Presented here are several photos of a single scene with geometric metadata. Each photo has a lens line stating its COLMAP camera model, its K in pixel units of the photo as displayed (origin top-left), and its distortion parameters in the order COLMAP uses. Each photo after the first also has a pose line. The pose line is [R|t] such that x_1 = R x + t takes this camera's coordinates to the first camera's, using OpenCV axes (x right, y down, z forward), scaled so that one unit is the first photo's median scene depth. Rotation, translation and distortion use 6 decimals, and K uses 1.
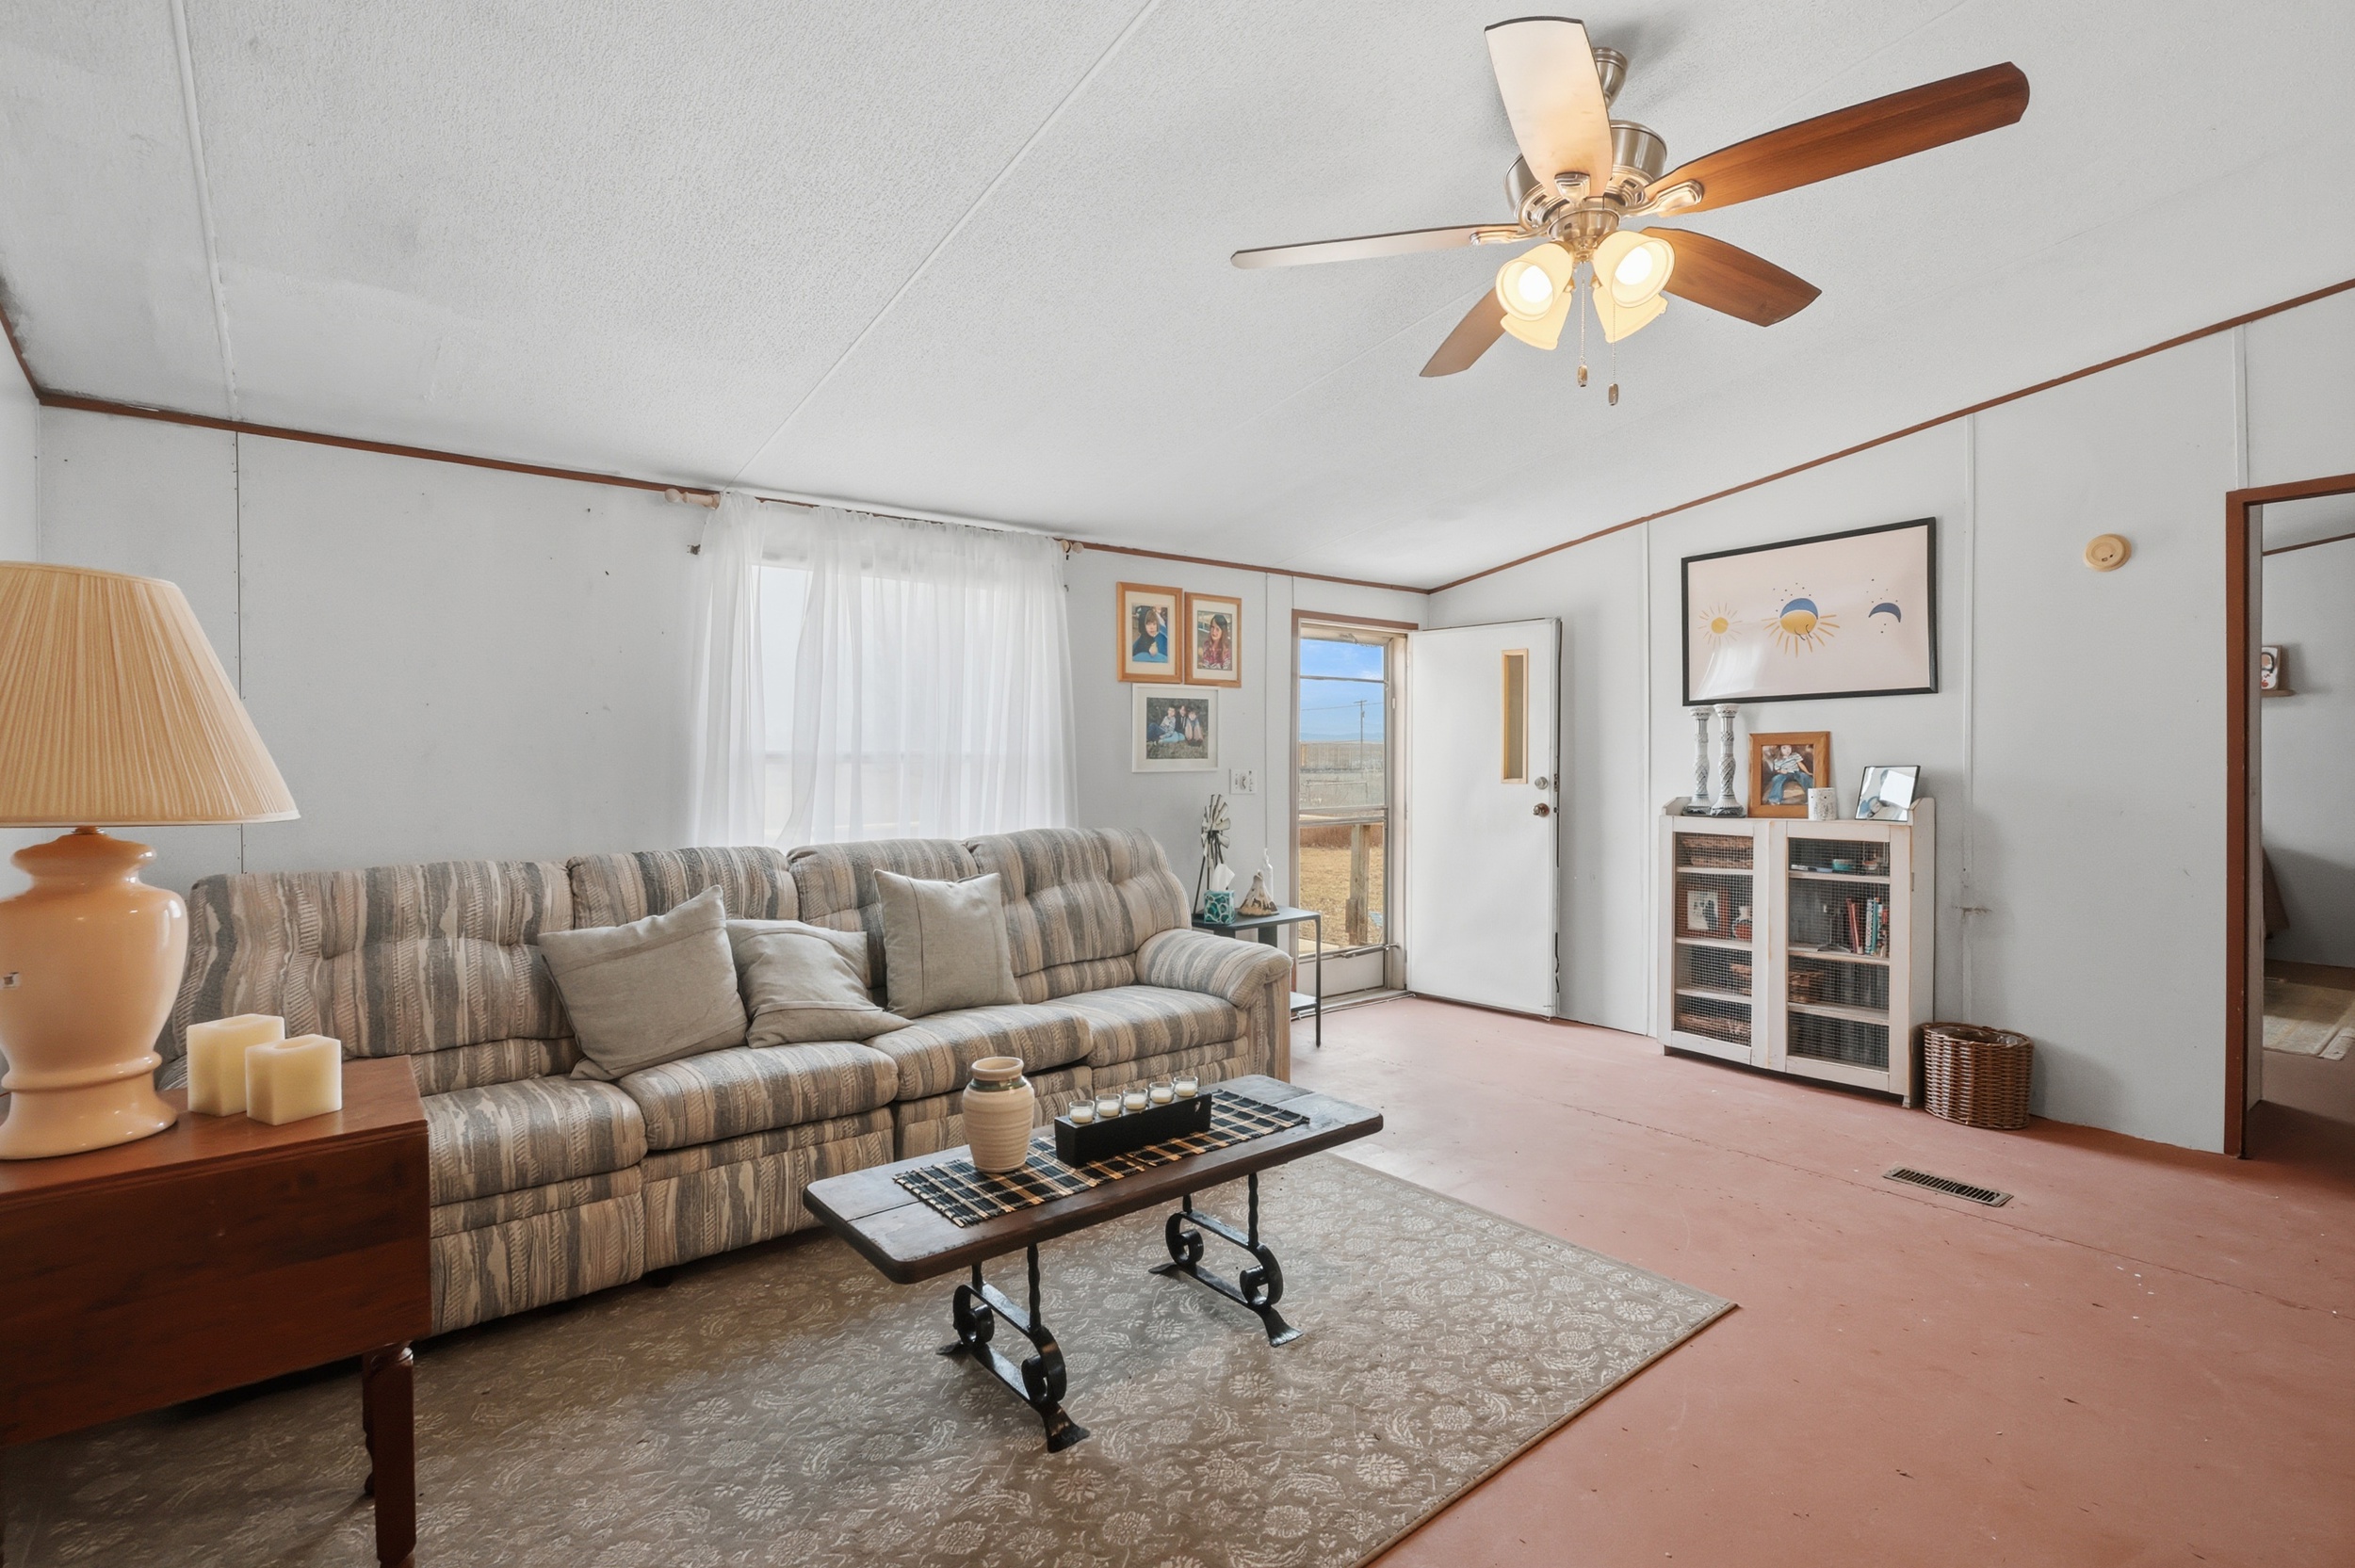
lens RADIAL K [[1092.9, 0, 1177.5], [0, 1092.9, 784.0], [0, 0, 1]] dist [0.004251, 0.000922]
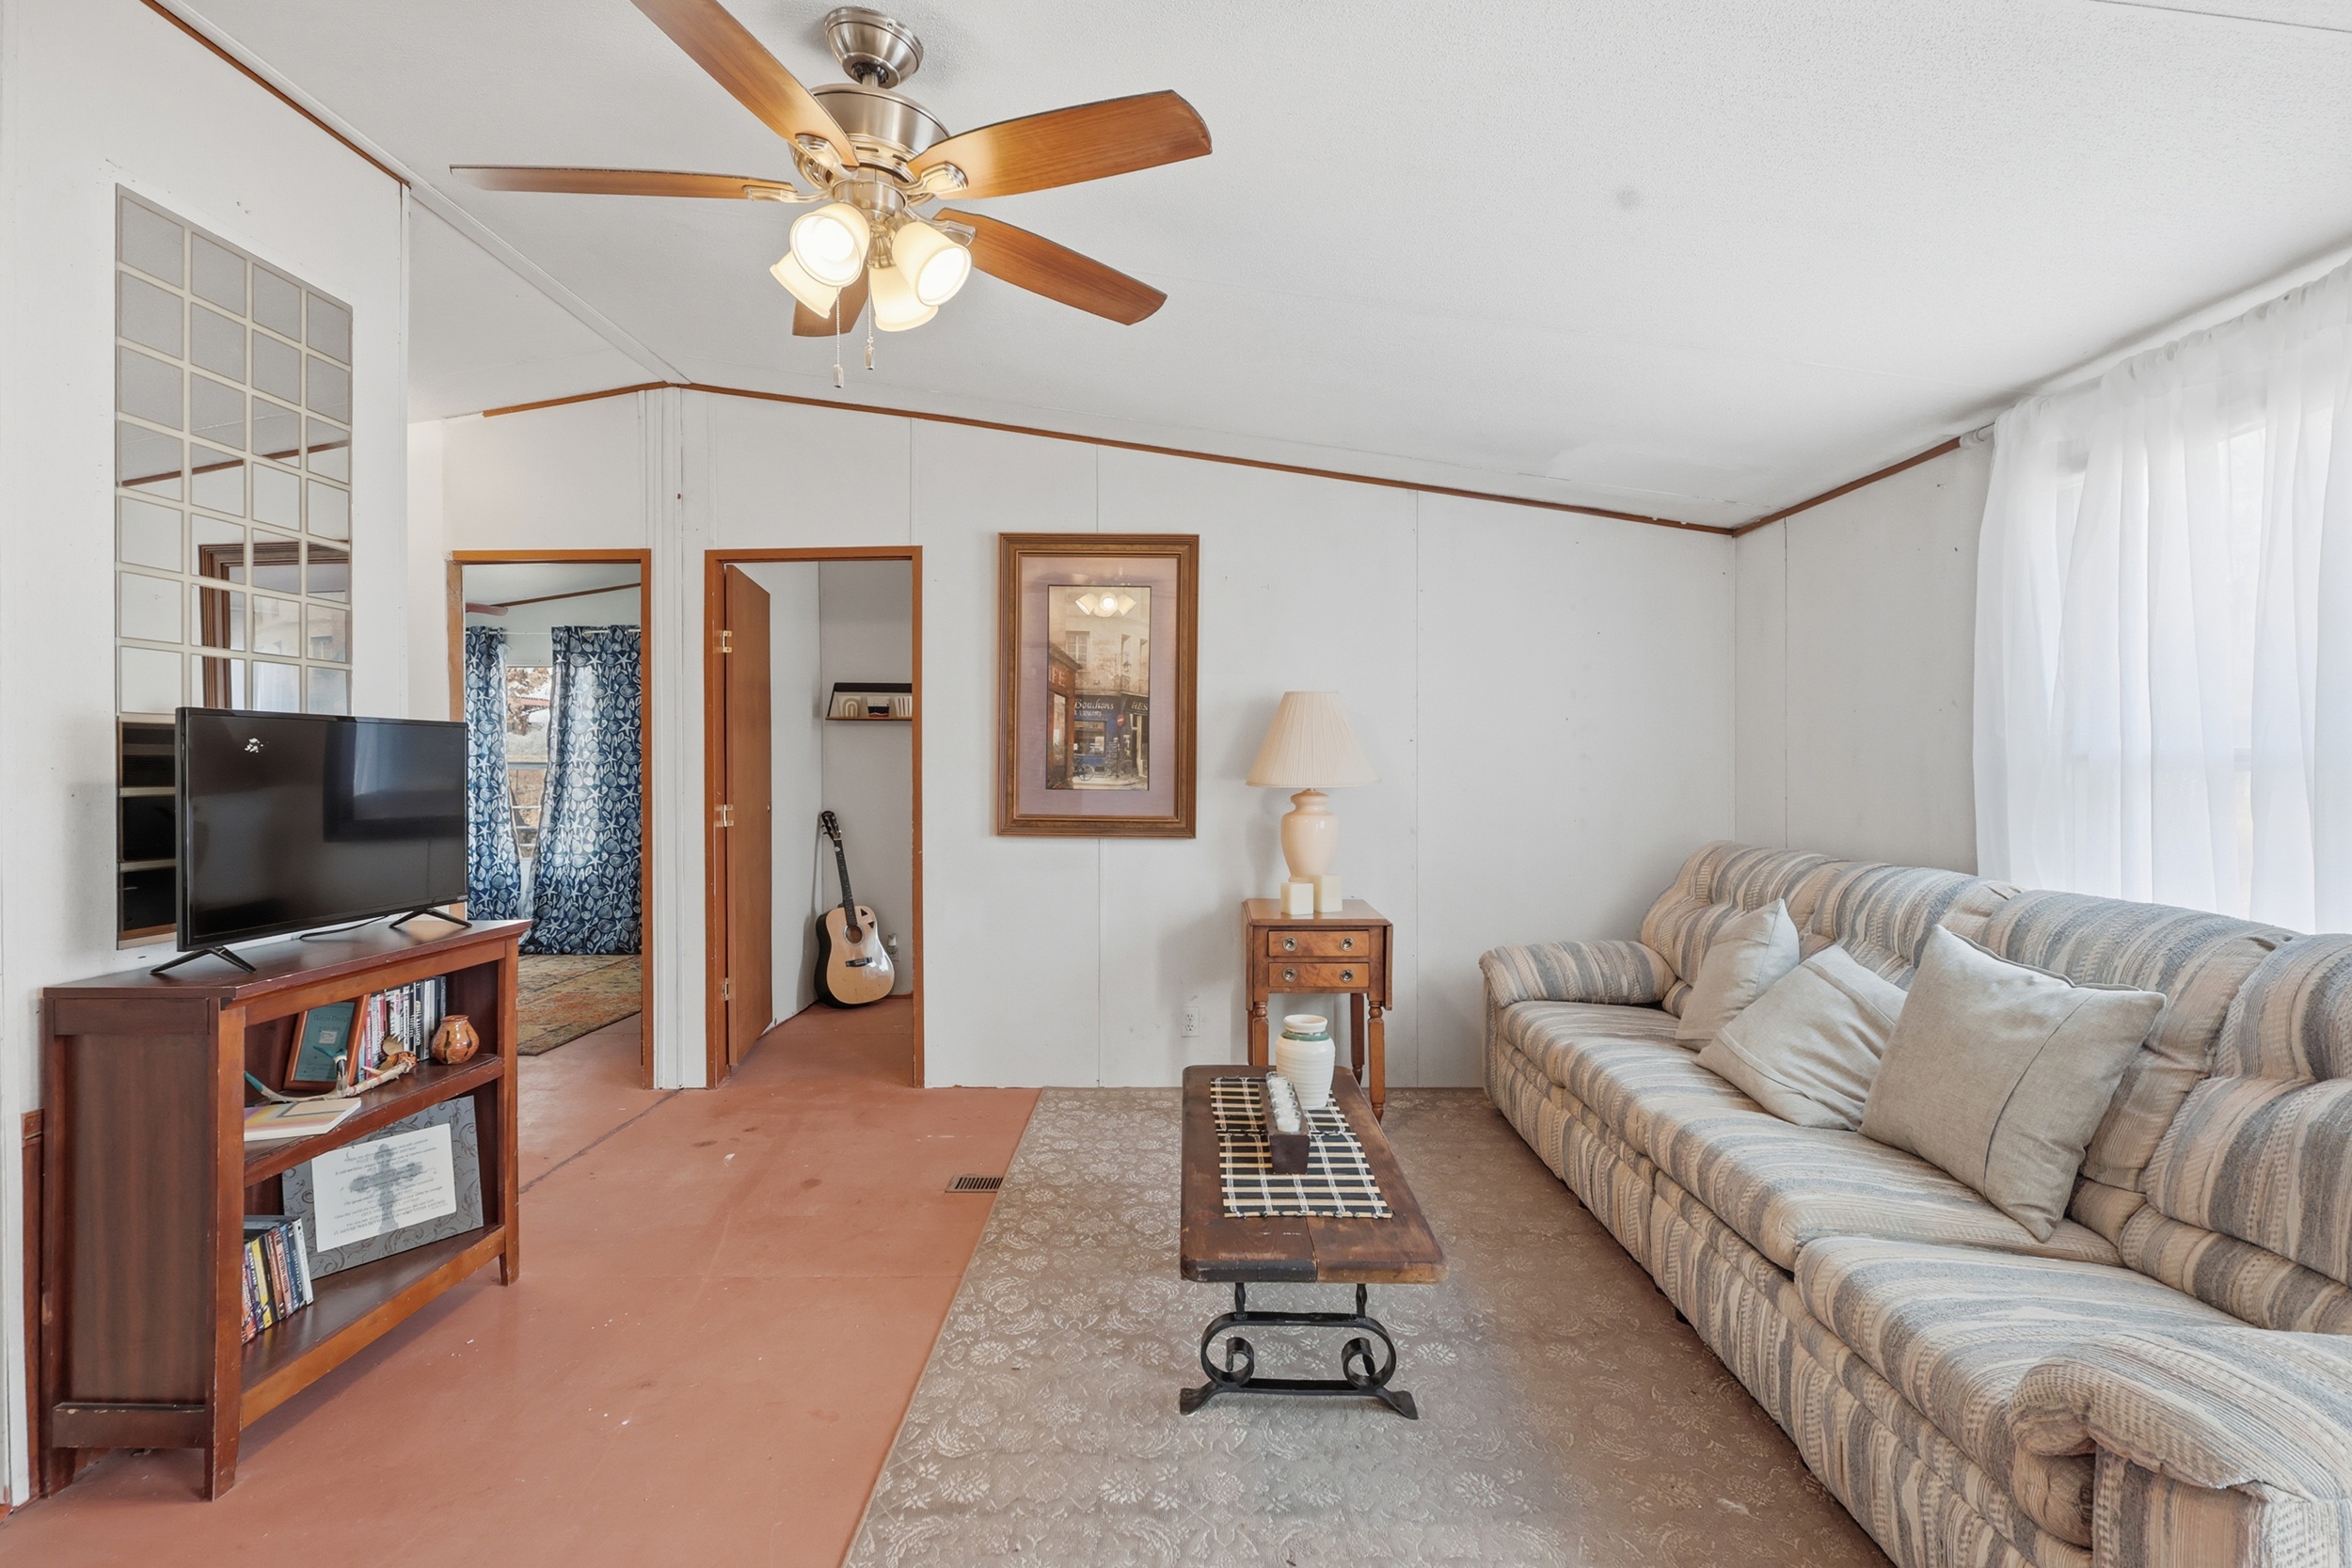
lens RADIAL K [[1109.1, 0, 1175.2], [0, 1109.1, 756.6], [0, 0, 1]] dist [-0.001305, 0.001001]
pose [[-0.626661, 0.000080, -0.779292, 0.415539], [-0.016779, 0.999767, 0.013595, -0.020610], [0.779111, 0.021595, -0.626514, 0.787975]]
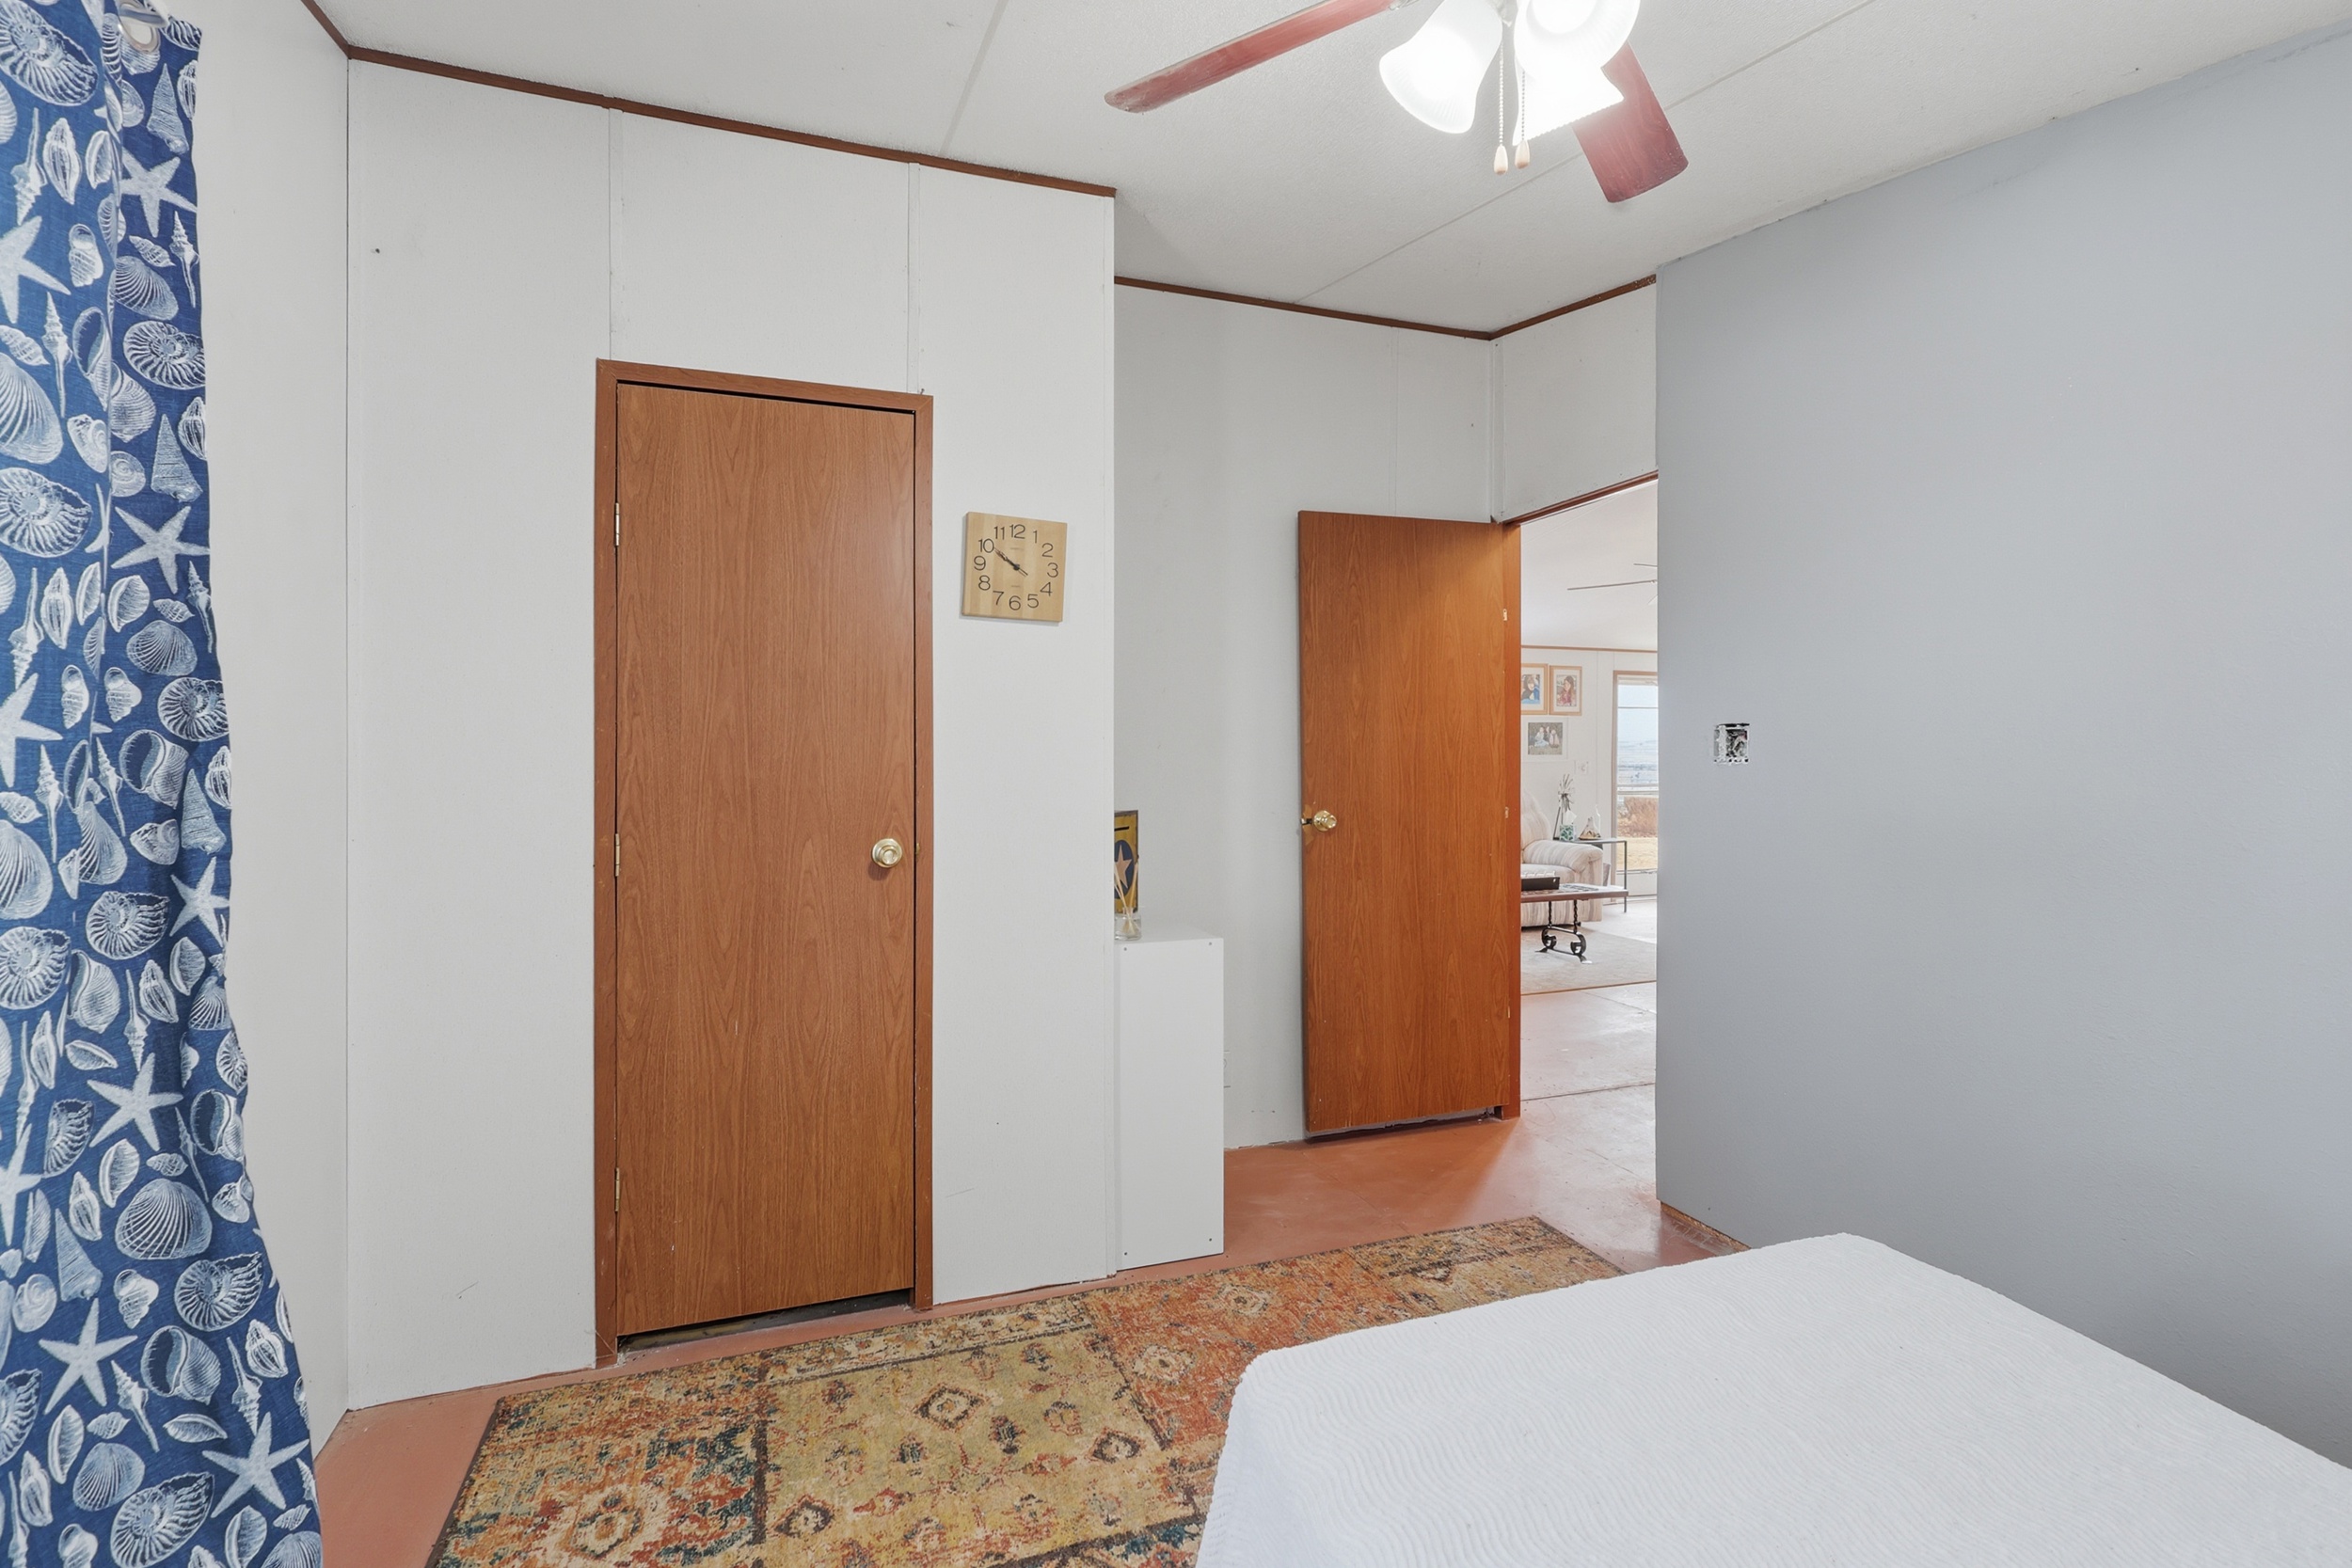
lens RADIAL K [[1109.1, 0, 1175.2], [0, 1109.1, 756.6], [0, 0, 1]] dist [-0.001305, 0.001001]
pose [[0.950270, 0.004486, -0.311396, -0.010552], [-0.010303, 0.999802, -0.017040, 0.019246], [0.311258, 0.019401, 0.950127, -1.029925]]
